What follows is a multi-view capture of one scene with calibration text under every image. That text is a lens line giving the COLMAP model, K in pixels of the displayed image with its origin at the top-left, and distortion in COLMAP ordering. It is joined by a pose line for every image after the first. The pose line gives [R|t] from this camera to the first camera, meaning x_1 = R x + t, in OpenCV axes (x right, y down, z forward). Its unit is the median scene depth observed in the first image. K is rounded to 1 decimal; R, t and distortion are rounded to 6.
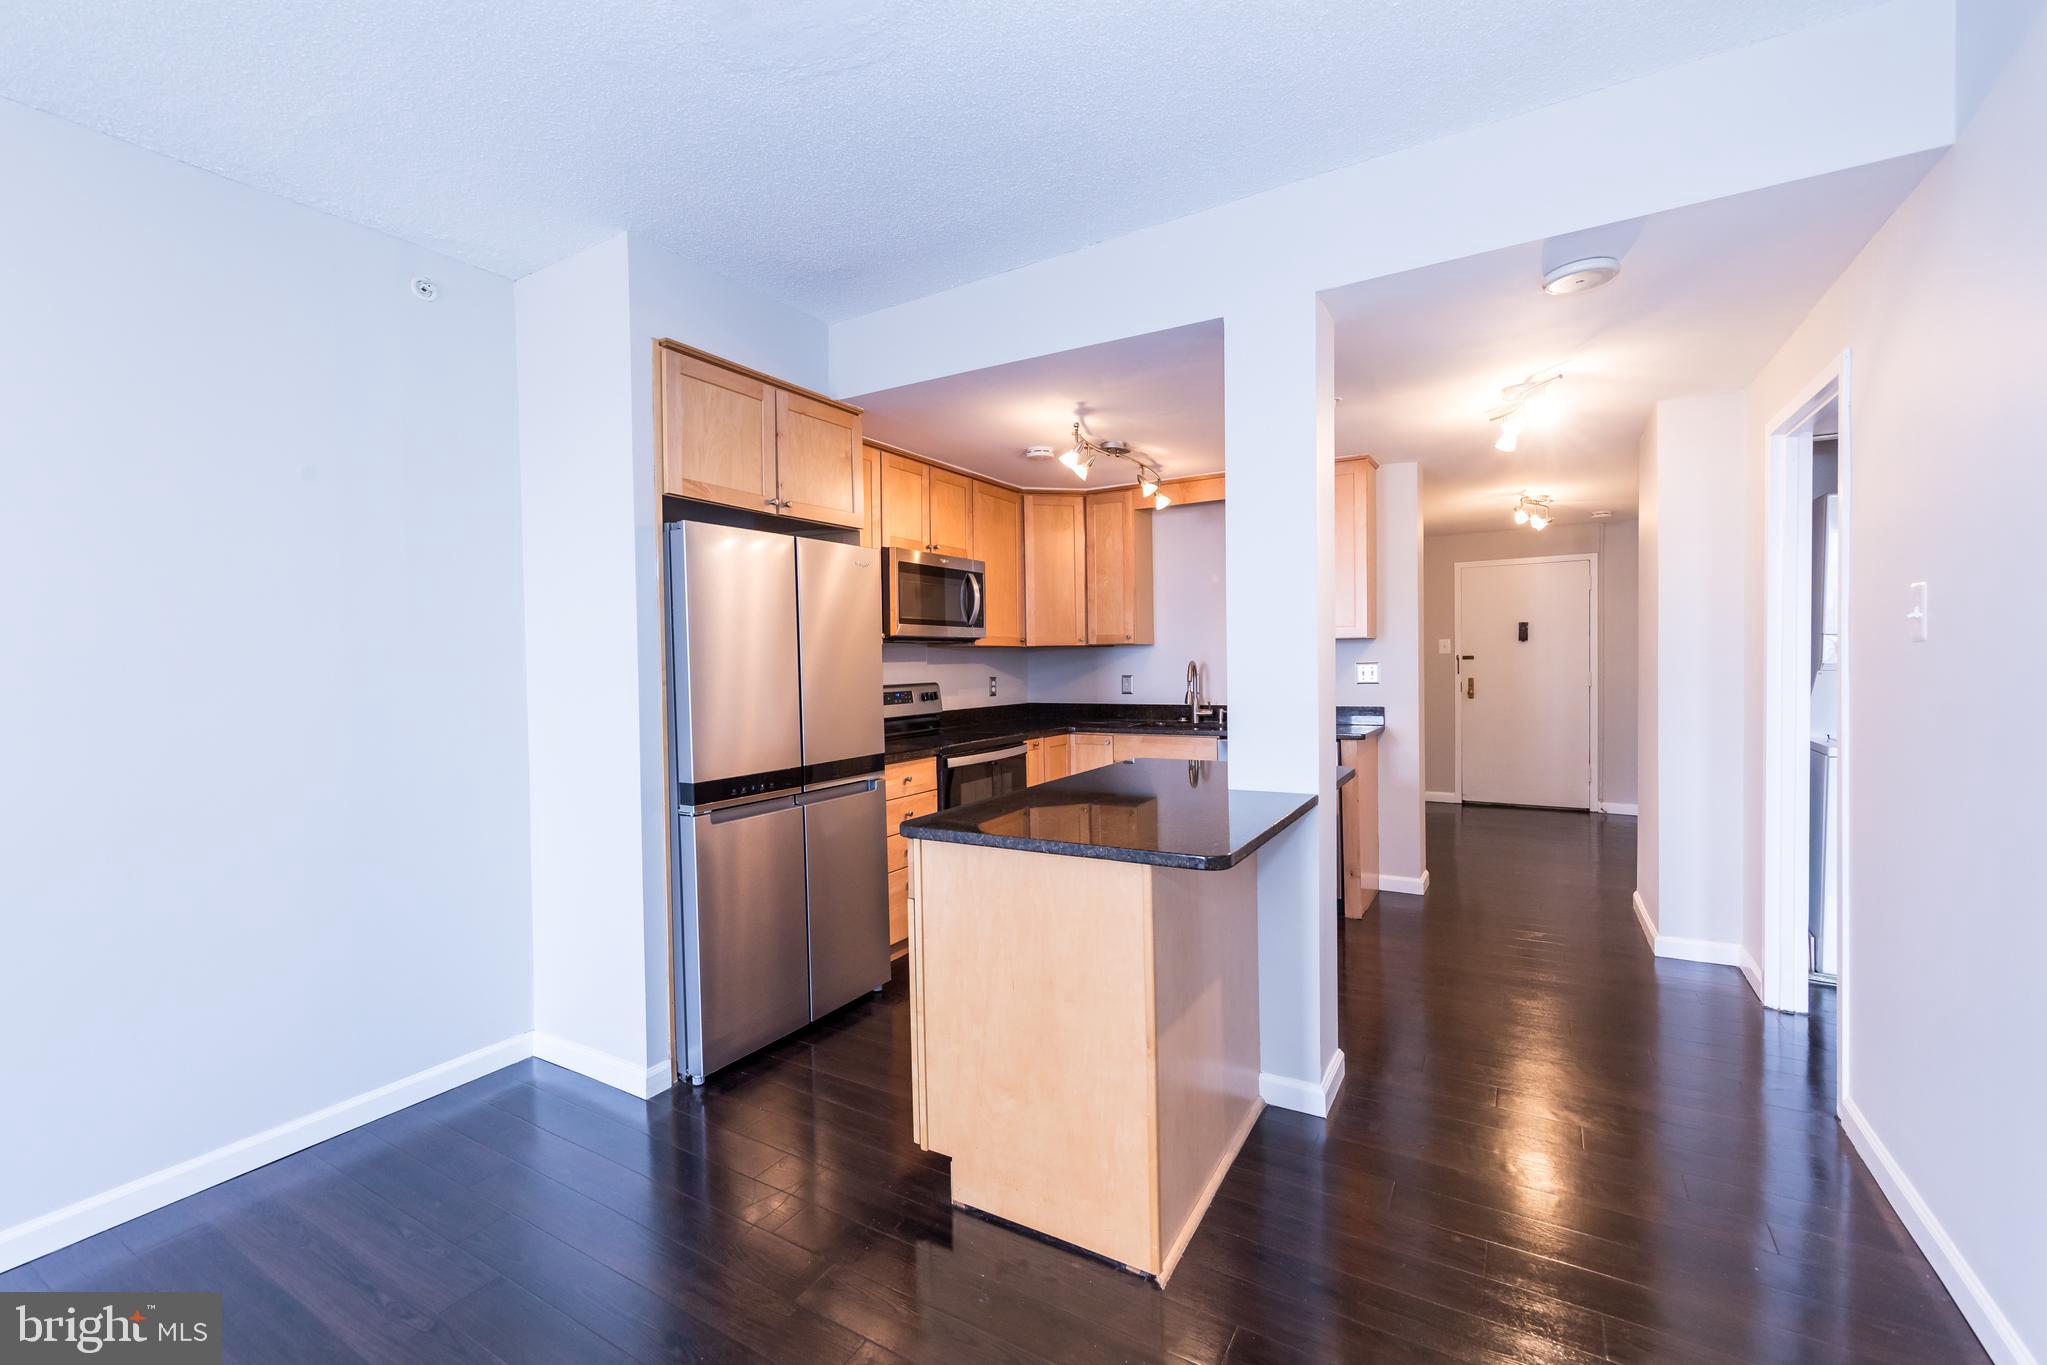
lens RADIAL K [[858.3, 0, 1015.4], [0, 858.3, 676.1], [0, 0, 1]] dist [0.002157, -0.000135]
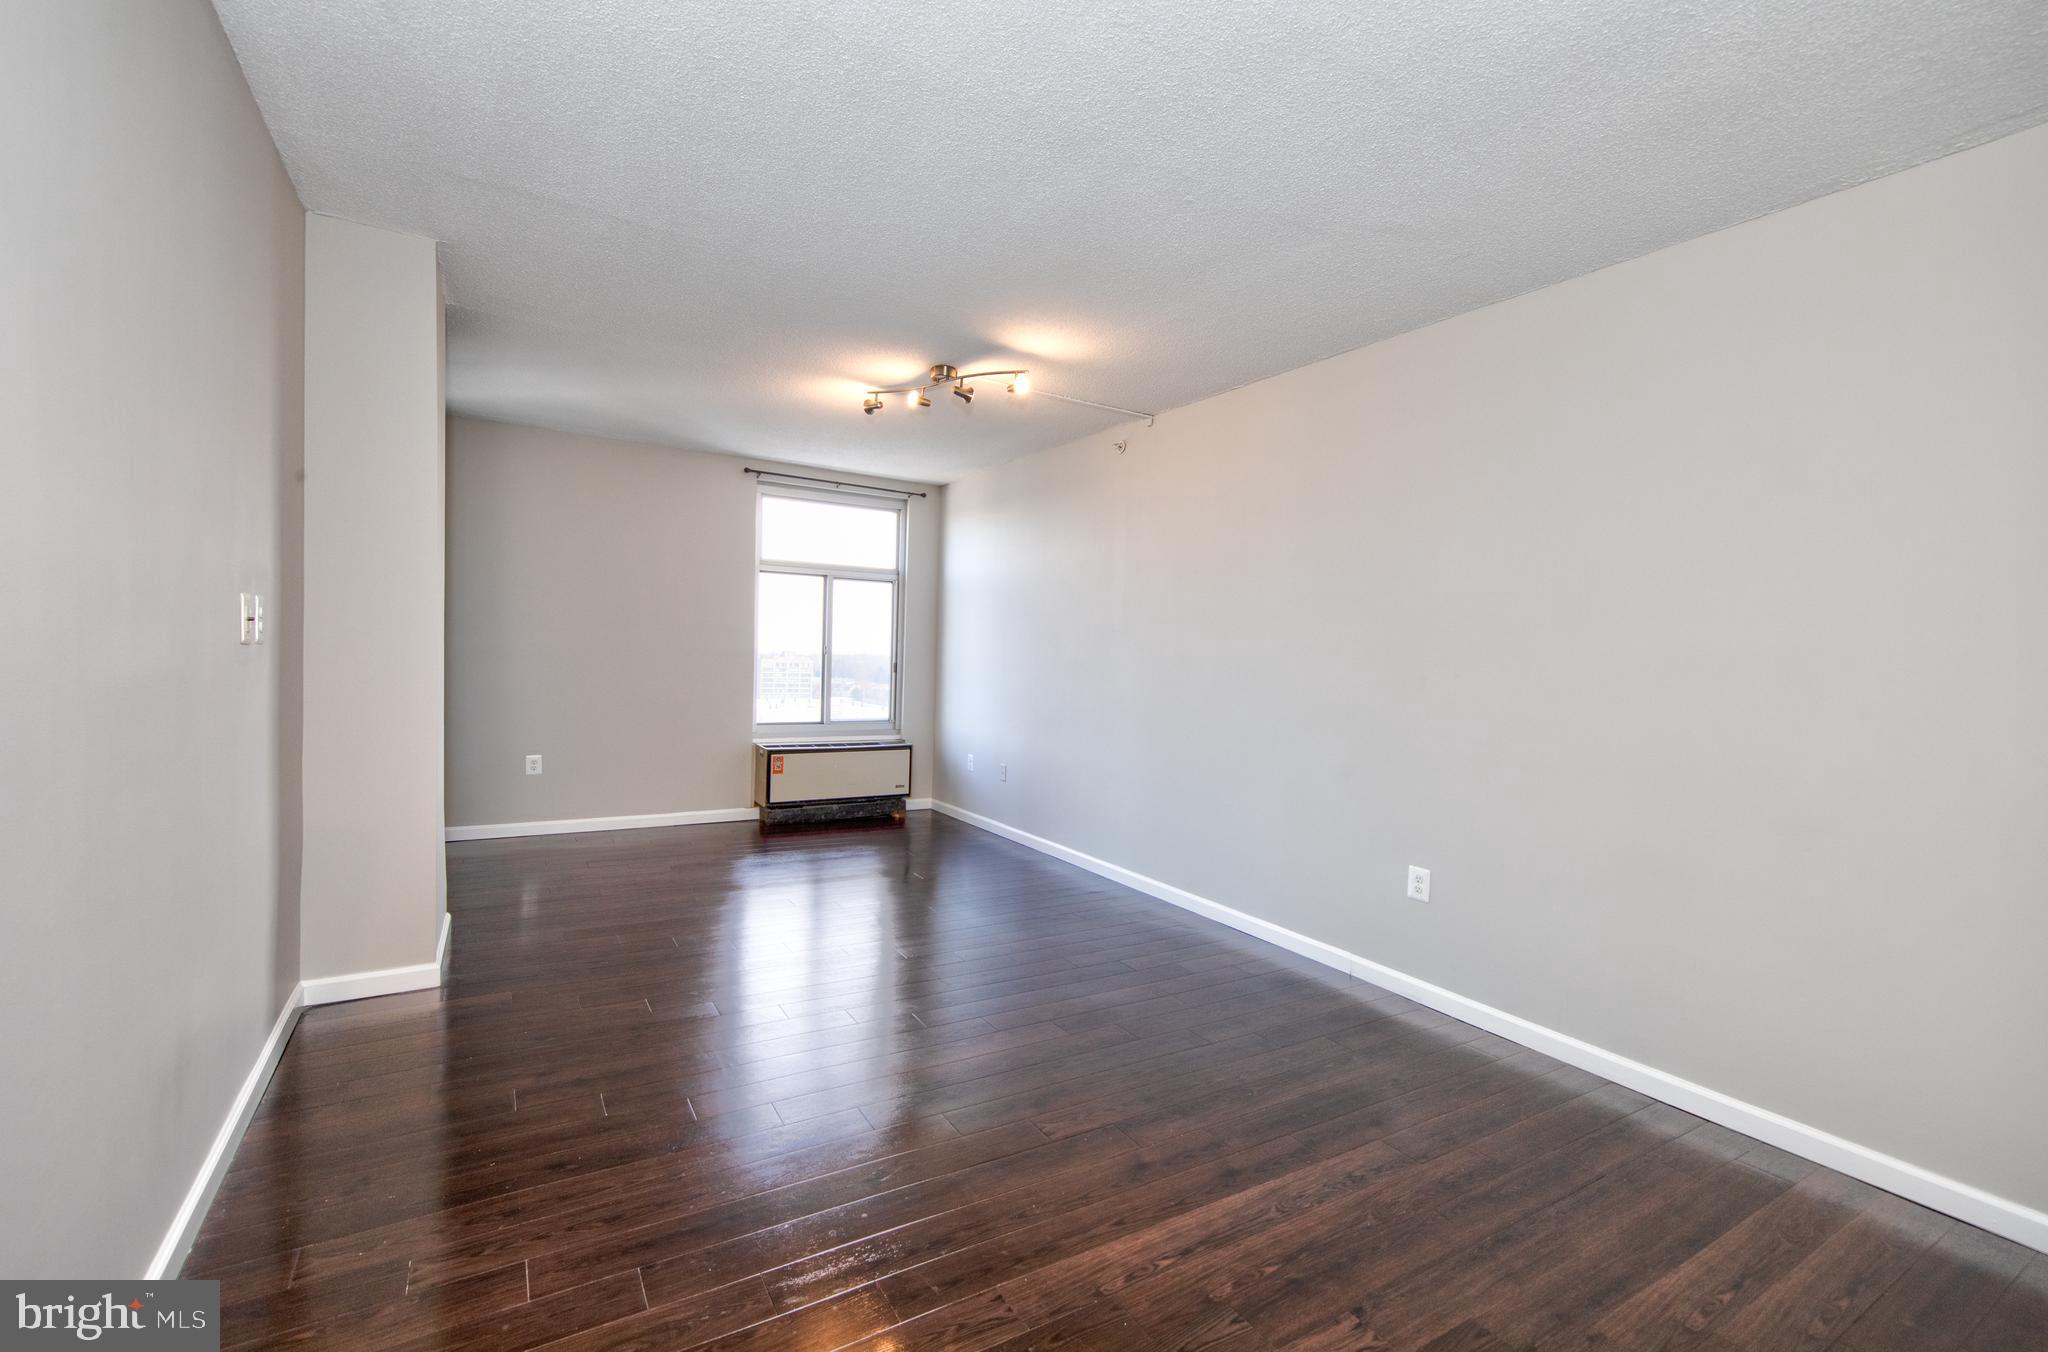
lens RADIAL K [[862.5, 0, 1010.4], [0, 862.5, 674.4], [0, 0, 1]] dist [0.000606, 0.000091]
pose [[-0.471102, 0.026623, -0.881677, 0.209129], [-0.038466, 0.997973, 0.050688, -0.007224], [0.881239, 0.057794, -0.469124, 0.276657]]
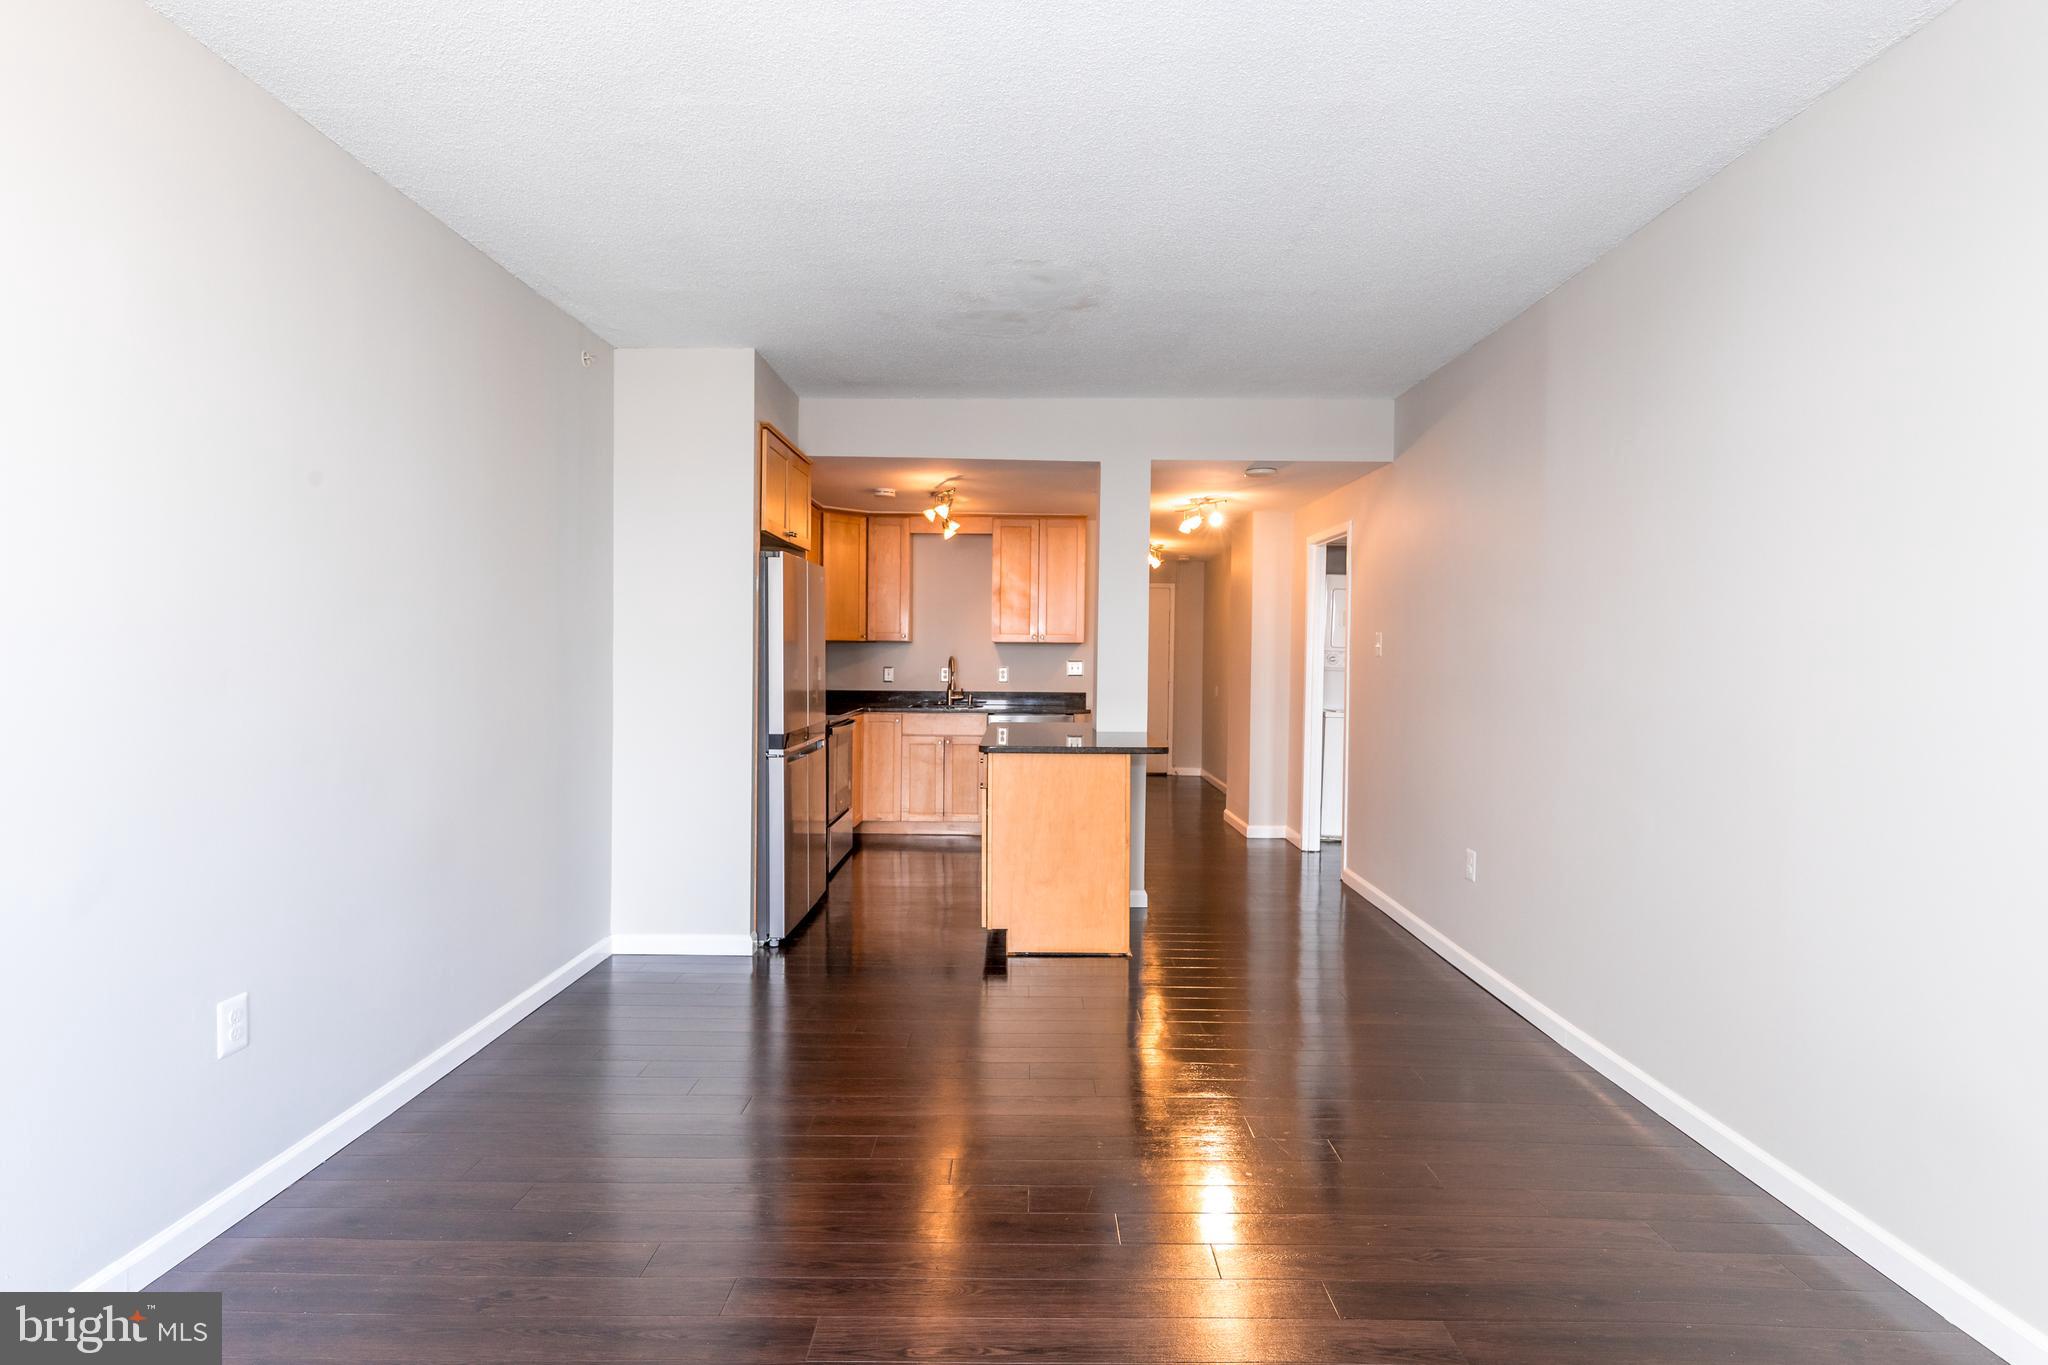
lens RADIAL K [[1044.6, 0, 1024.0], [0, 1044.6, 682.5], [0, 0, 1]] dist [-0.000255, 0.000008]
pose [[0.854167, 0.011525, 0.519872, -0.564906], [-0.015483, 0.999875, 0.003272, 0.016128], [-0.519769, -0.010844, 0.854238, -0.423603]]
